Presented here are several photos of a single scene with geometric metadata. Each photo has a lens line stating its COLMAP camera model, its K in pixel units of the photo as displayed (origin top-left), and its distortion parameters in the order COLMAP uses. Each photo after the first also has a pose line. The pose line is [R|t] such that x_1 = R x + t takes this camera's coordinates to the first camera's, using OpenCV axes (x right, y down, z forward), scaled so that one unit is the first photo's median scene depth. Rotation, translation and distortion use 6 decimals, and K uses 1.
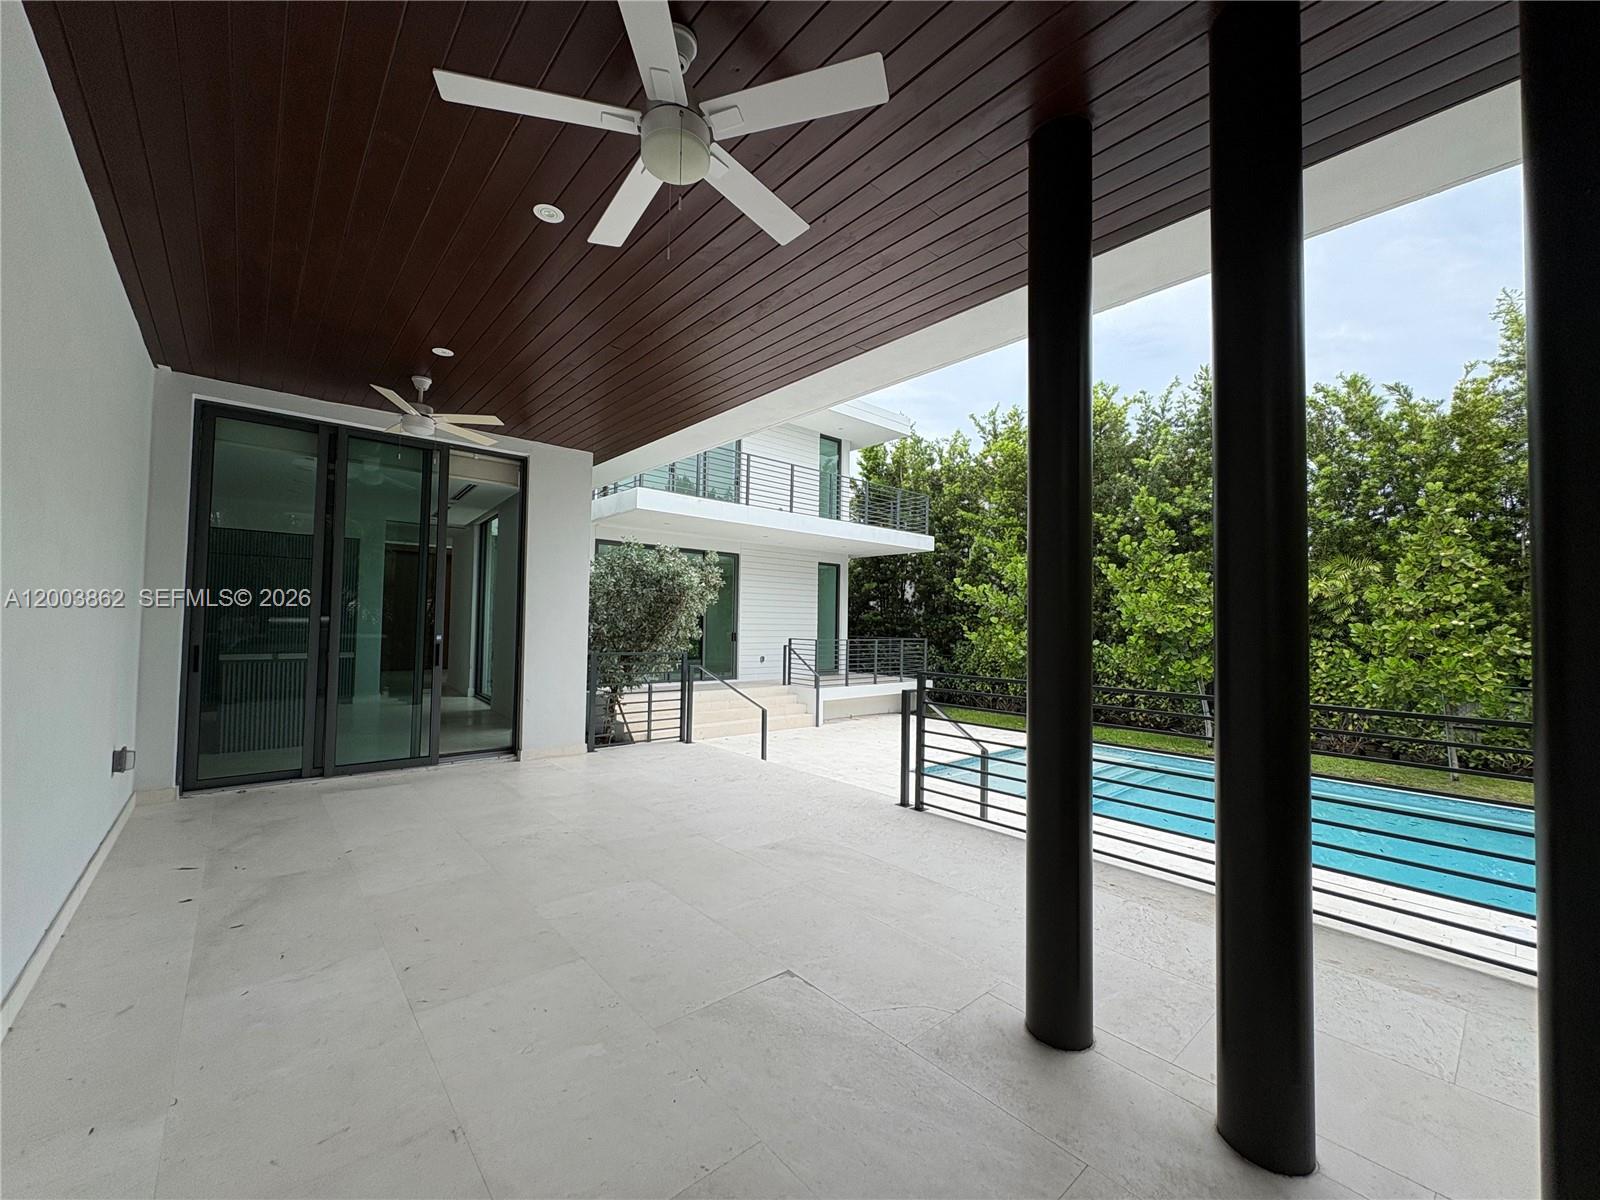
lens RADIAL K [[640.1, 0, 788.5], [0, 640.1, 598.3], [0, 0, 1]] dist [0.001399, 0.000424]
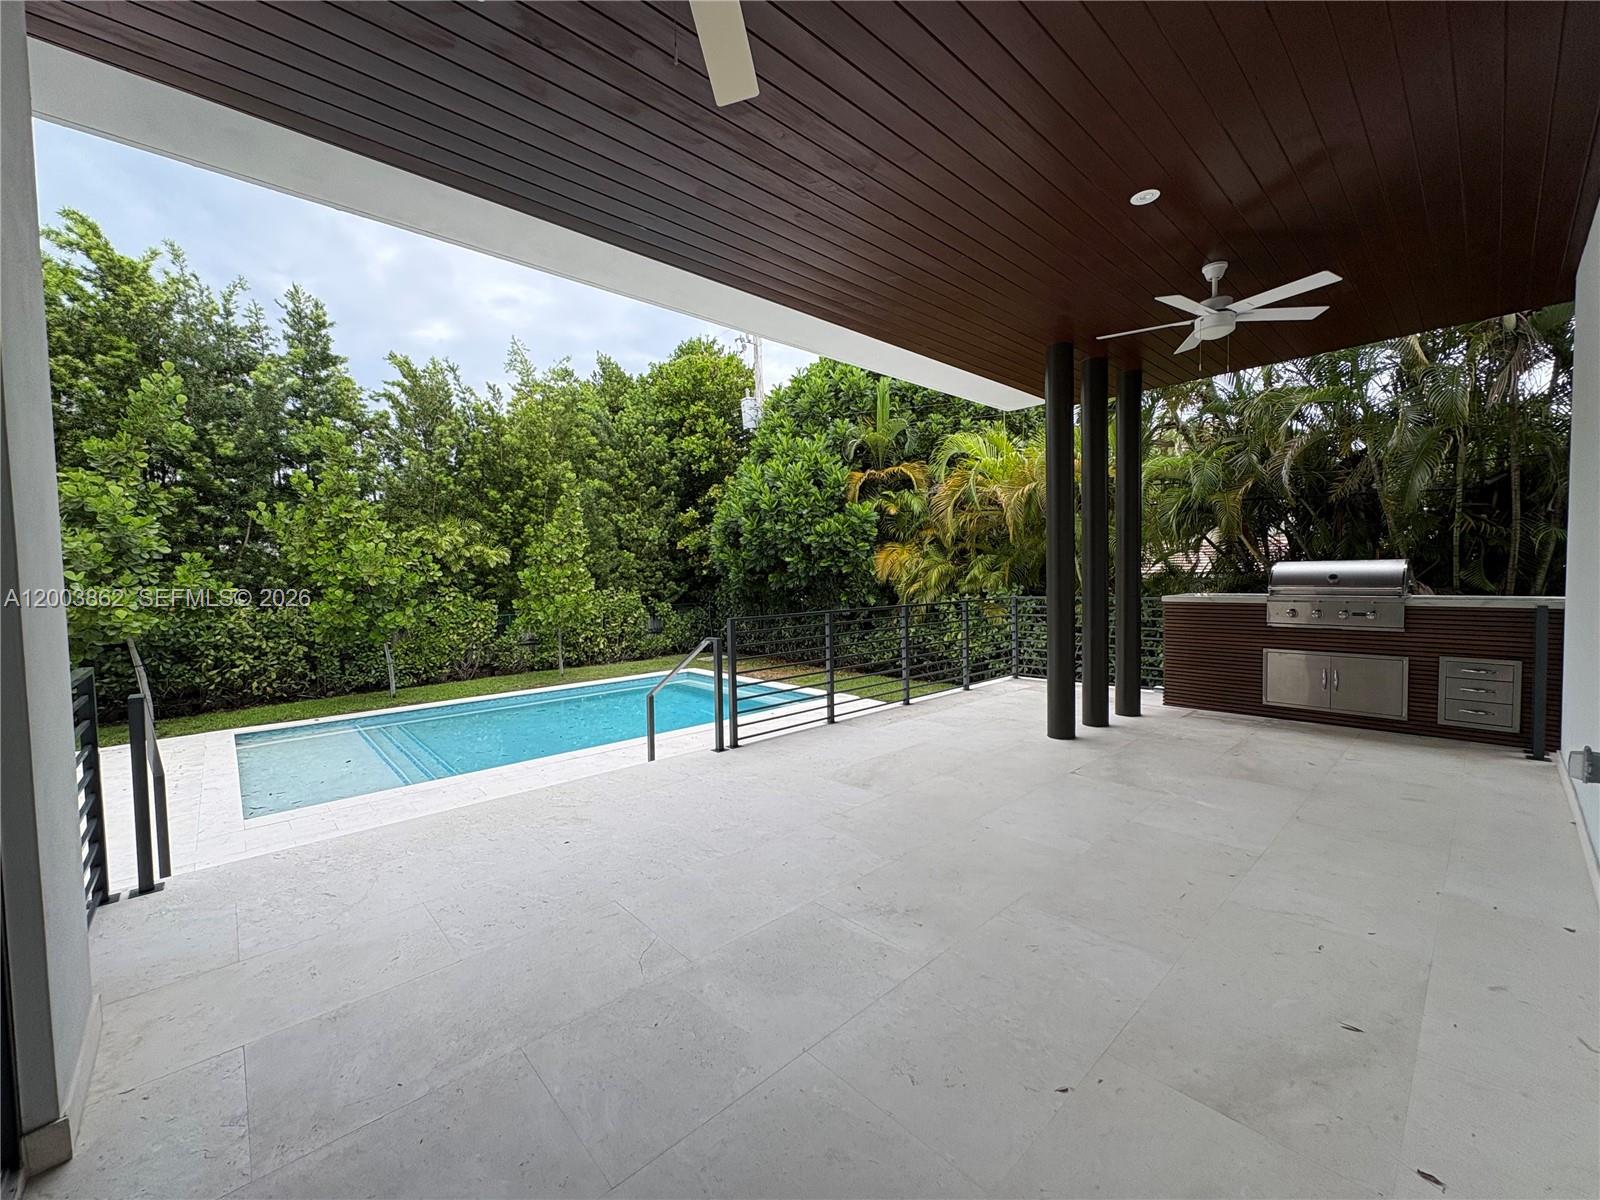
lens RADIAL K [[640.1, 0, 795.7], [0, 640.1, 600.4], [0, 0, 1]] dist [0.001399, 0.000424]
pose [[-0.029607, -0.058561, 0.997845, -0.903649], [-0.018390, 0.998145, 0.058033, 0.019658], [-0.999392, -0.016632, -0.030629, 0.979362]]
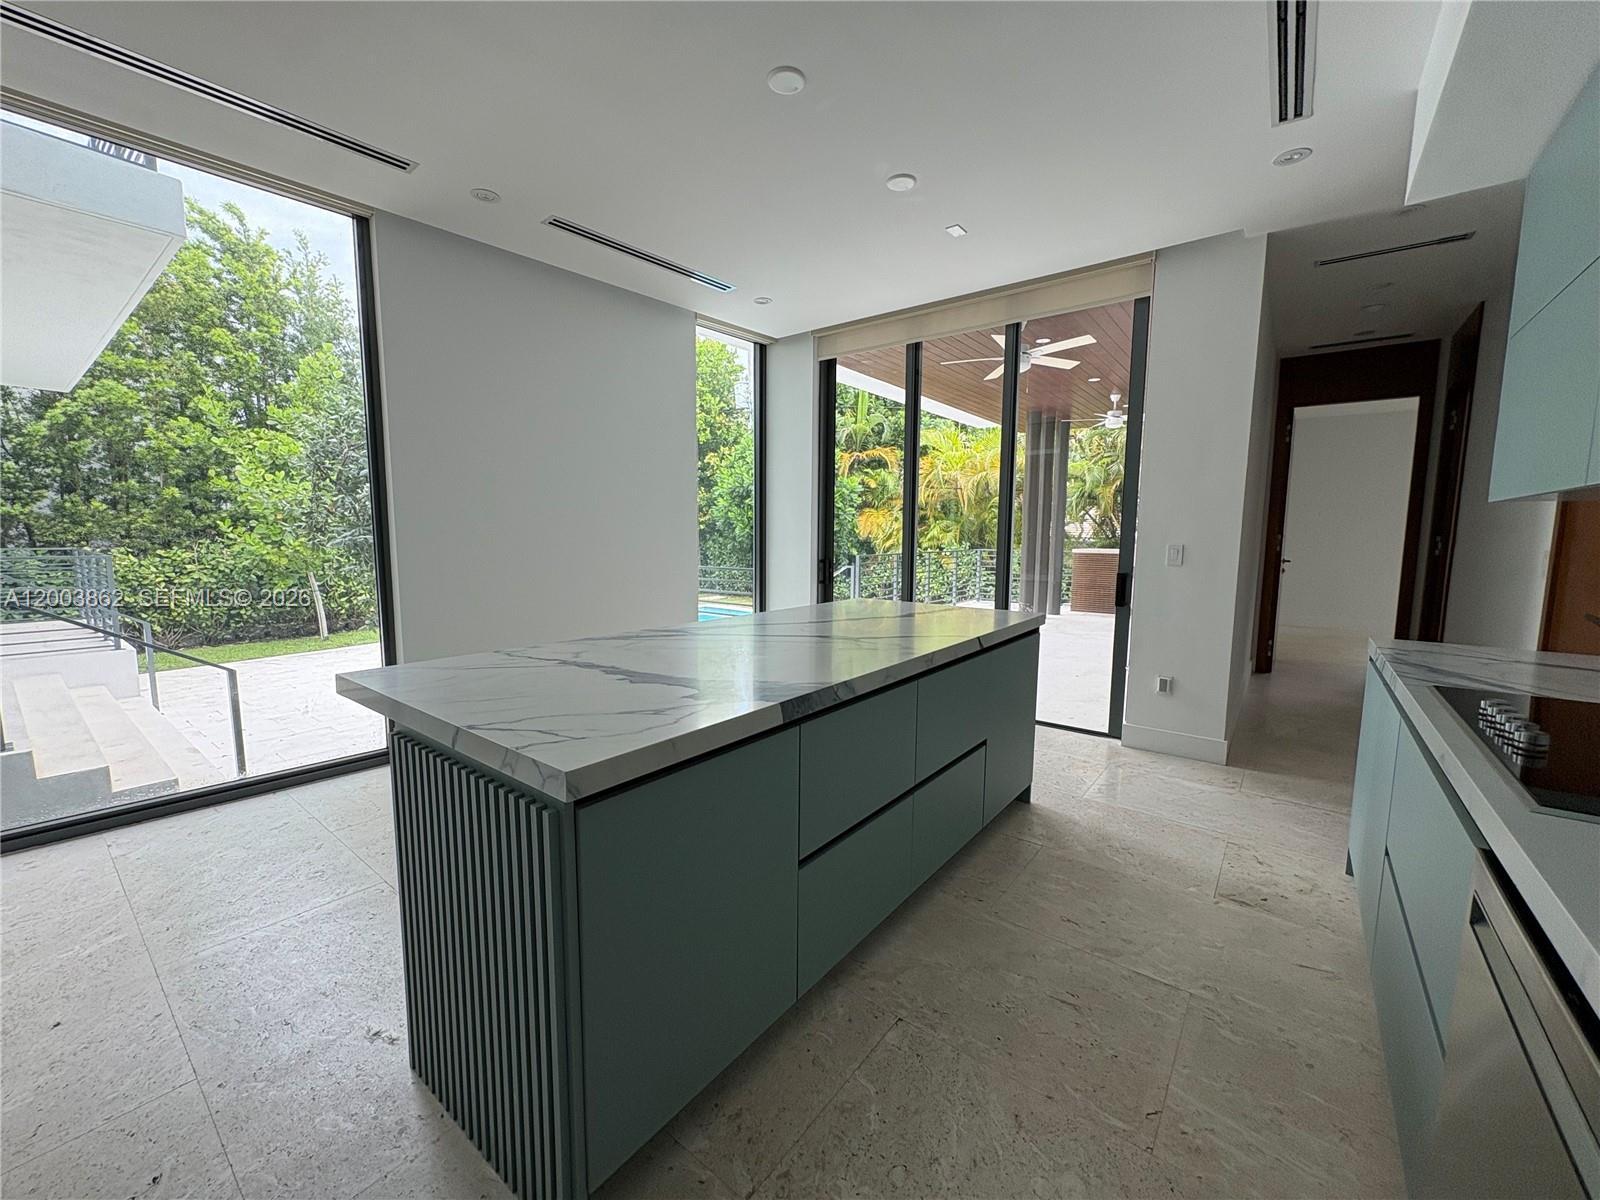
lens RADIAL K [[640.1, 0, 794.5], [0, 640.1, 599.6], [0, 0, 1]] dist [0.001399, 0.000424]
pose [[-0.195940, -0.125878, 0.972503, -1.145977], [-0.046944, 0.991794, 0.118917, 0.021044], [-0.979492, -0.022353, -0.200241, 1.180003]]
